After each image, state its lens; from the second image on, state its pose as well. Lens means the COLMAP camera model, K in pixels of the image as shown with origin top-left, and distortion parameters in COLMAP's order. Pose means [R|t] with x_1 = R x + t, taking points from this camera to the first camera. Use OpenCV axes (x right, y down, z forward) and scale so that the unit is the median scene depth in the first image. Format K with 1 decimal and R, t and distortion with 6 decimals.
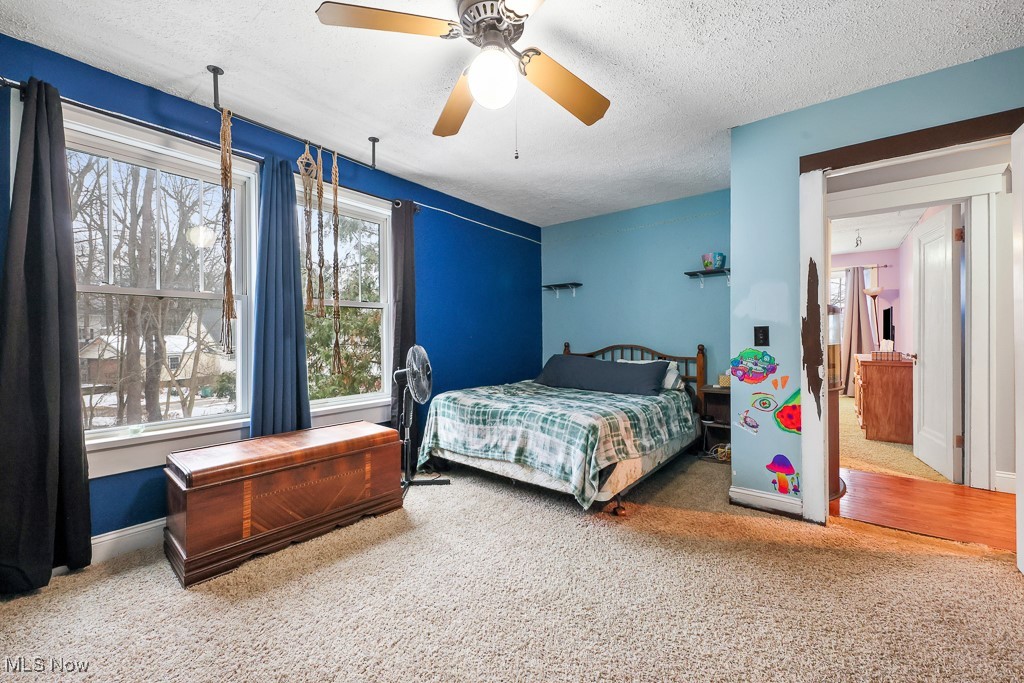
lens RADIAL K [[400.6, 0, 511.5], [0, 400.6, 331.0], [0, 0, 1]] dist [-0.001237, -0.000166]
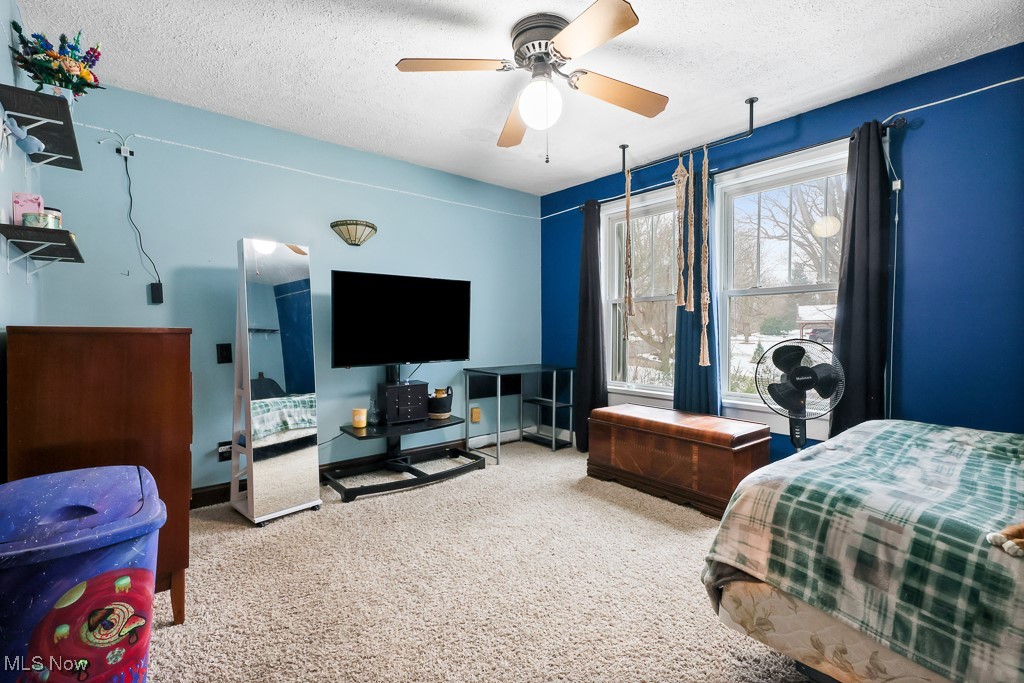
lens RADIAL K [[446.4, 0, 506.0], [0, 446.4, 340.2], [0, 0, 1]] dist [0.001710, -0.000789]
pose [[-0.192797, 0.016739, -0.981096, 0.846633], [0.004290, 0.999859, 0.016216, 0.028505], [0.981229, -0.001082, -0.192842, 0.791822]]
